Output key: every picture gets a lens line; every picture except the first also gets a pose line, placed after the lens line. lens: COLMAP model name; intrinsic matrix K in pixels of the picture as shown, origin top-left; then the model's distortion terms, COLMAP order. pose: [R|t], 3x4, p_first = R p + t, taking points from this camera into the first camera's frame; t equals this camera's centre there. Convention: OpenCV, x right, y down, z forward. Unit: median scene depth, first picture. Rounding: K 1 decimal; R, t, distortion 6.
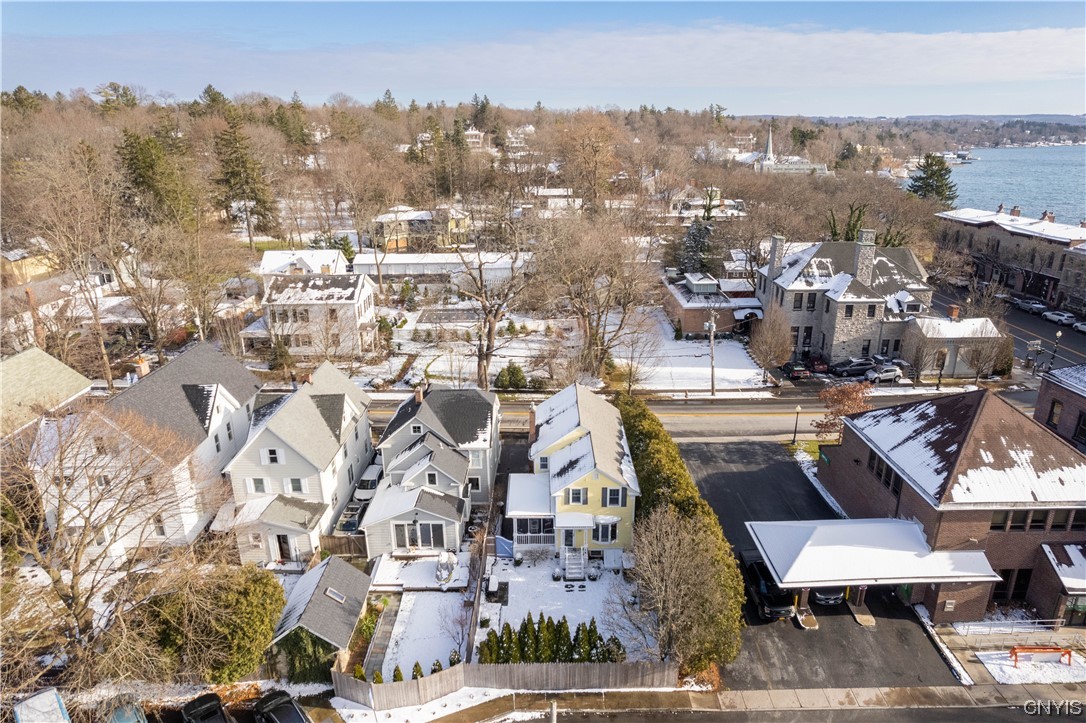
lens RADIAL K [[690.9, 0, 545.8], [0, 690.9, 362.2], [0, 0, 1]] dist [-0.030486, 0.008895]
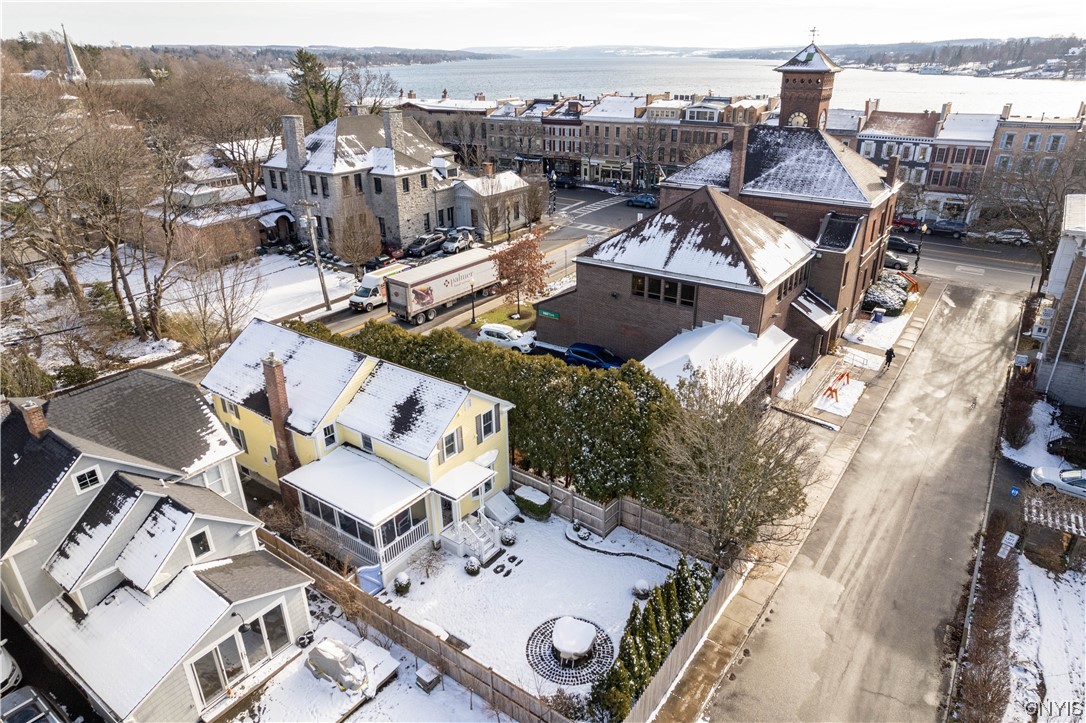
lens RADIAL K [[690.9, 0, 542.8], [0, 690.9, 367.5], [0, 0, 1]] dist [-0.030486, 0.008895]
pose [[0.591903, -0.334700, 0.733230, -0.216347], [0.264243, 0.940008, 0.215777, 0.004356], [-0.761463, 0.066032, 0.644836, 0.306900]]
